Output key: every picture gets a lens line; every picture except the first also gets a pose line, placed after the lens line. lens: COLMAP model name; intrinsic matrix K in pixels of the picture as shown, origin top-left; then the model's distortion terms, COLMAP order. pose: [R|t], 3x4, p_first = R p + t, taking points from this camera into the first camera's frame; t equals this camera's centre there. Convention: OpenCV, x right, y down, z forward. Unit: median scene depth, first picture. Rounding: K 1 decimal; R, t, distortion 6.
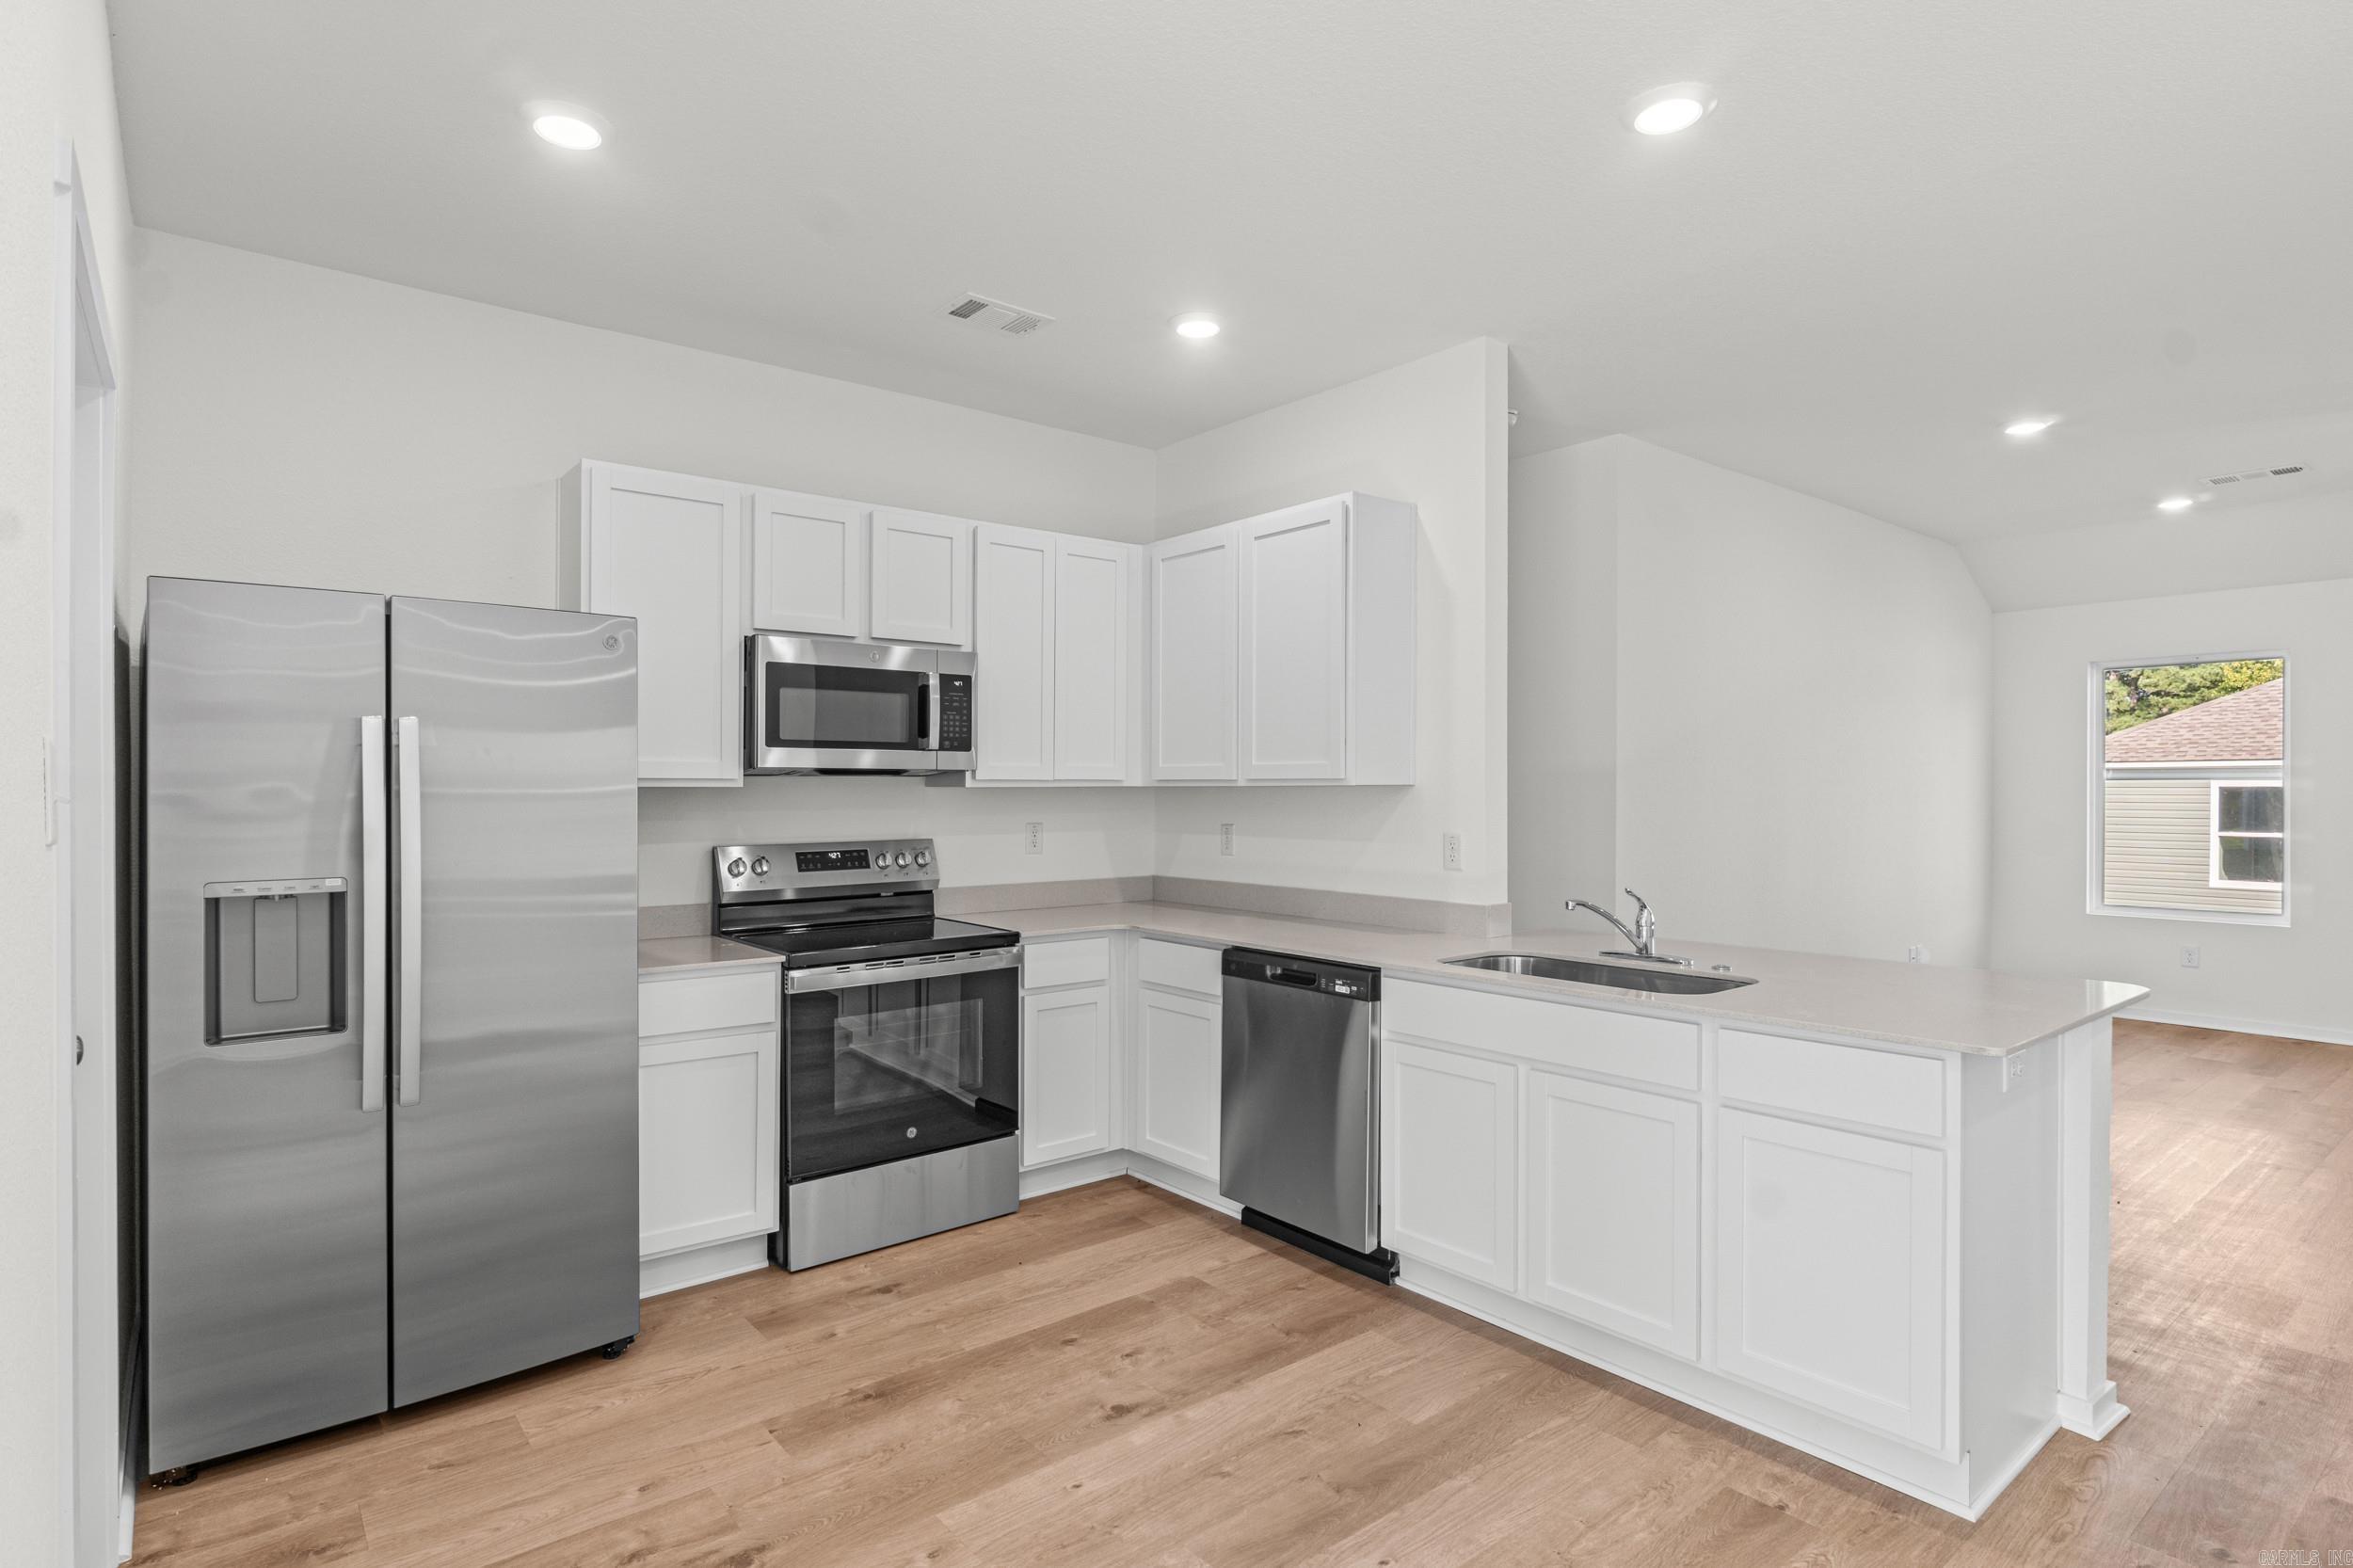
lens RADIAL K [[1188.9, 0, 1166.5], [0, 1188.9, 791.0], [0, 0, 1]] dist [-0.003390, 0.001826]
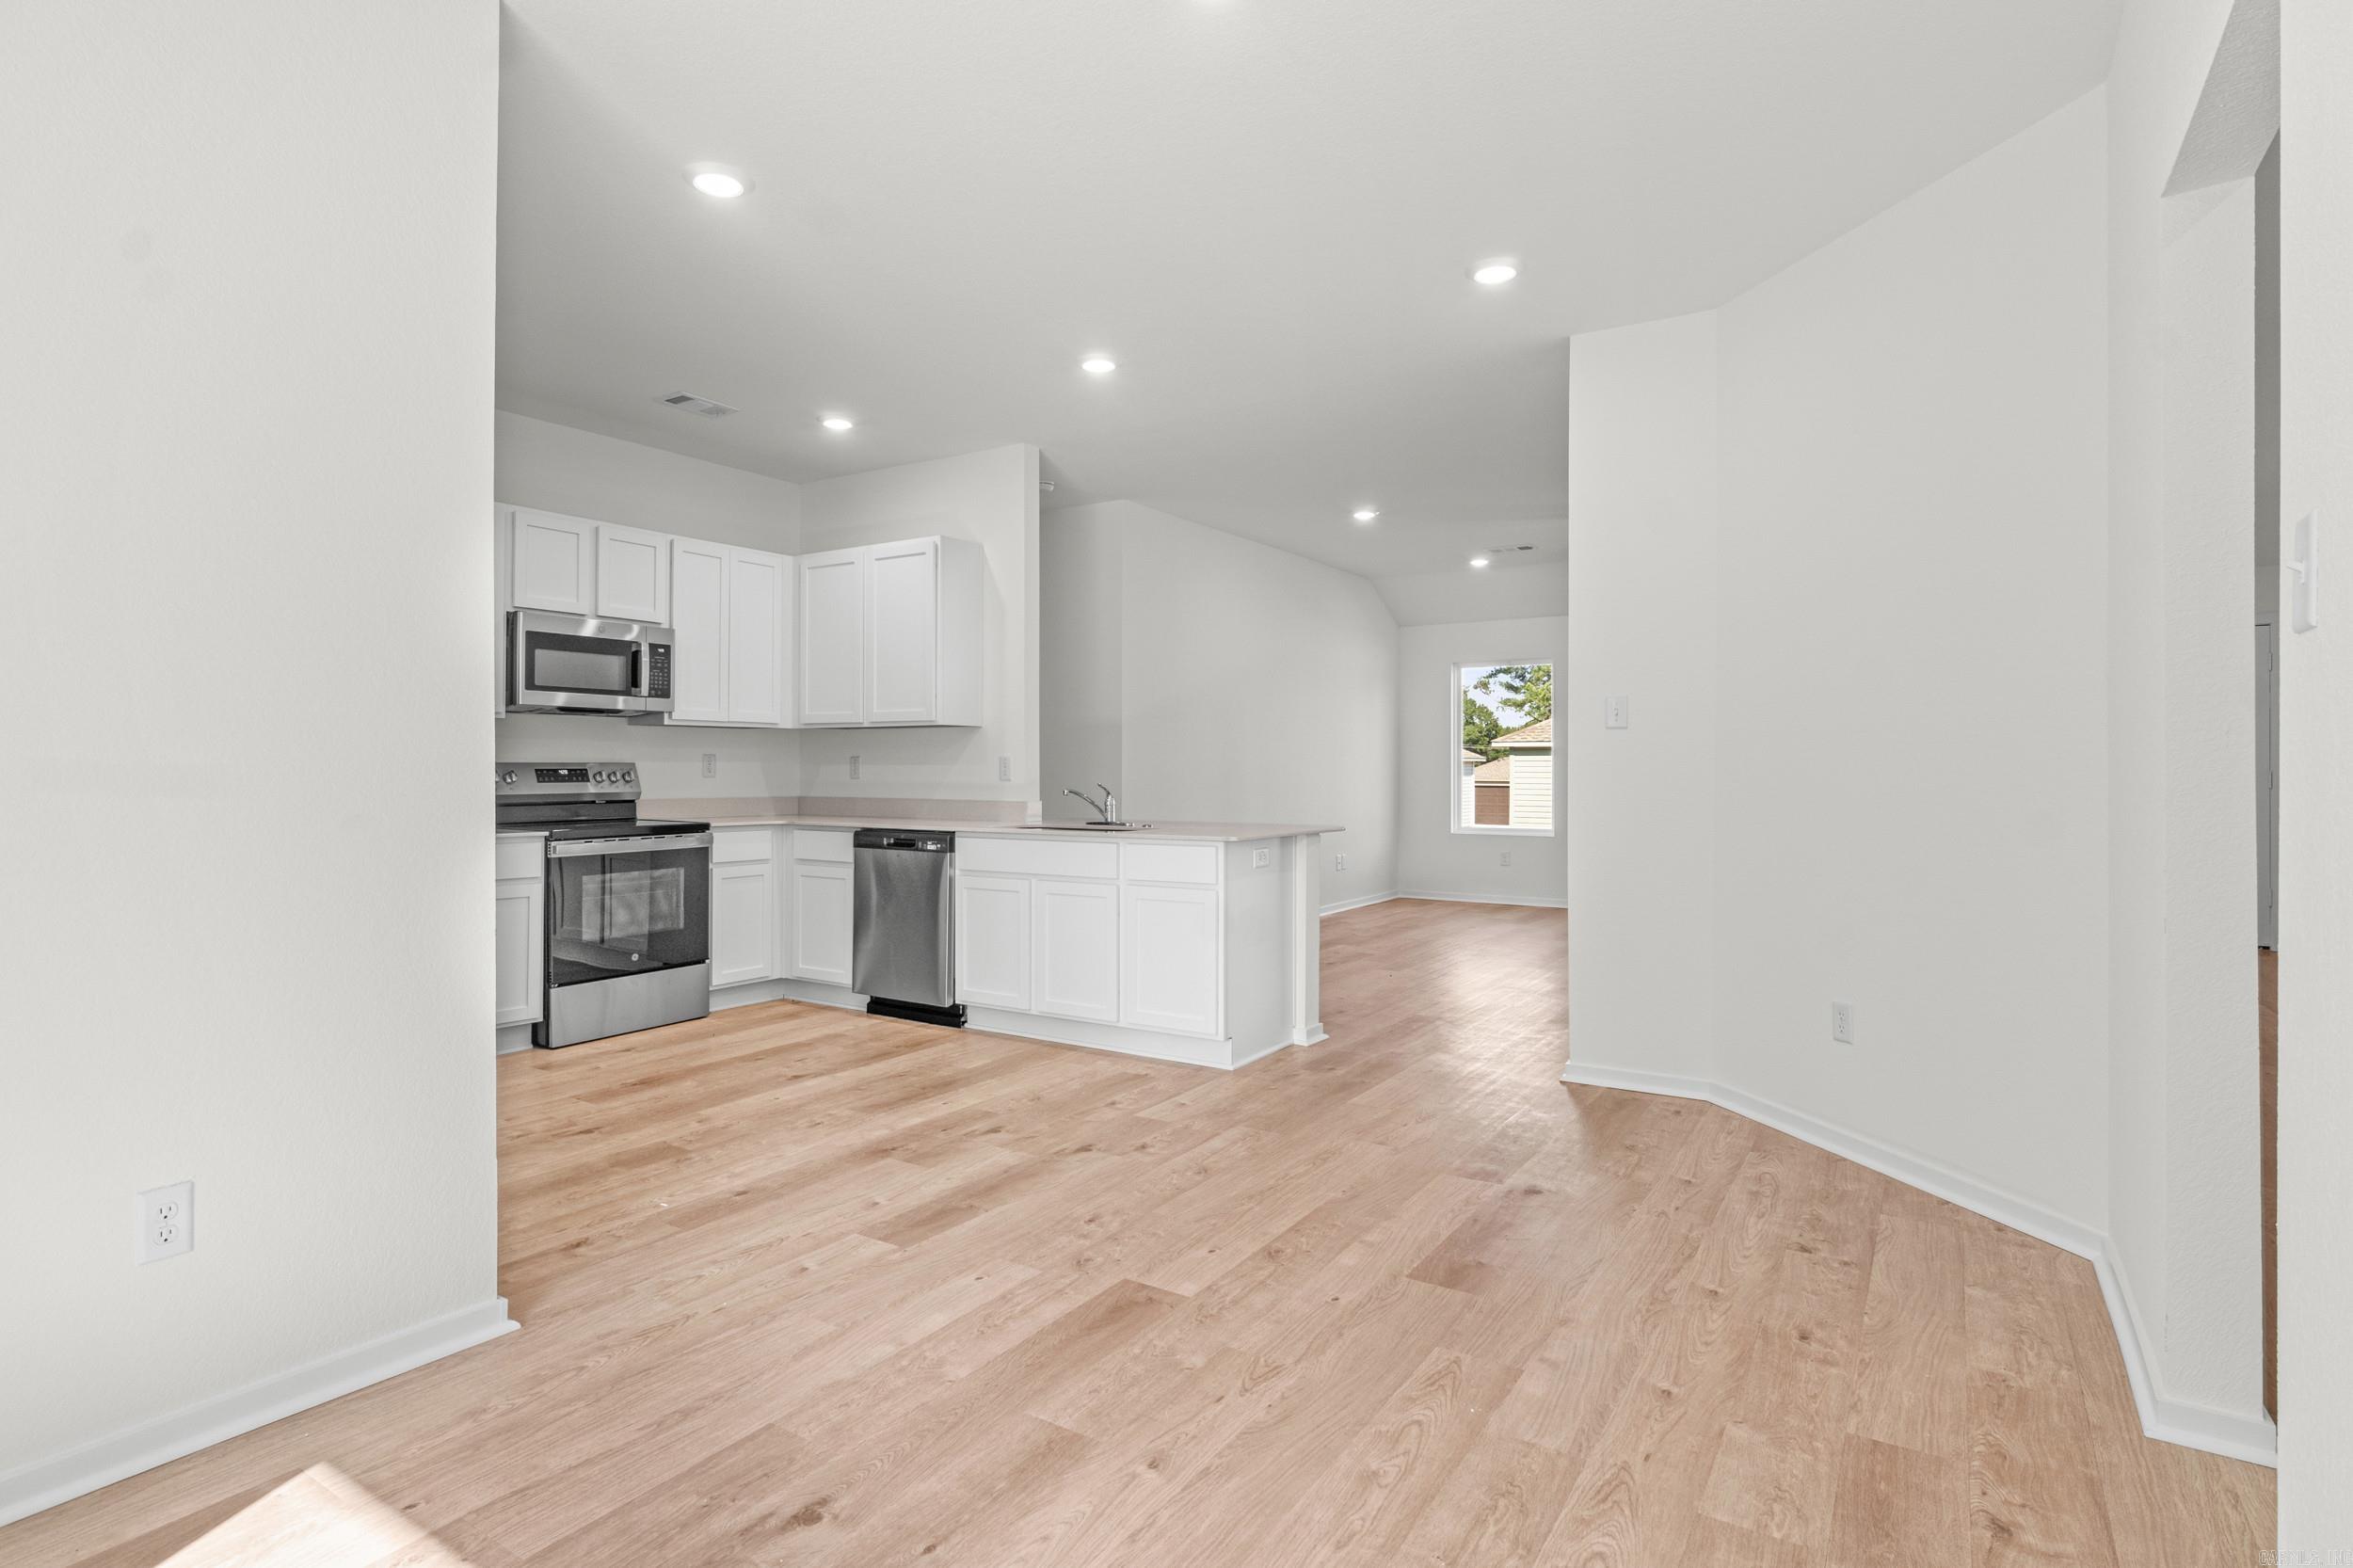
lens RADIAL K [[1188.9, 0, 1170.4], [0, 1188.9, 790.8], [0, 0, 1]] dist [-0.003390, 0.001826]
pose [[0.948644, -0.002651, 0.316333, -0.048692], [-0.002211, 0.999885, 0.015009, 0.056339], [-0.316336, -0.014937, 0.948529, -0.556214]]
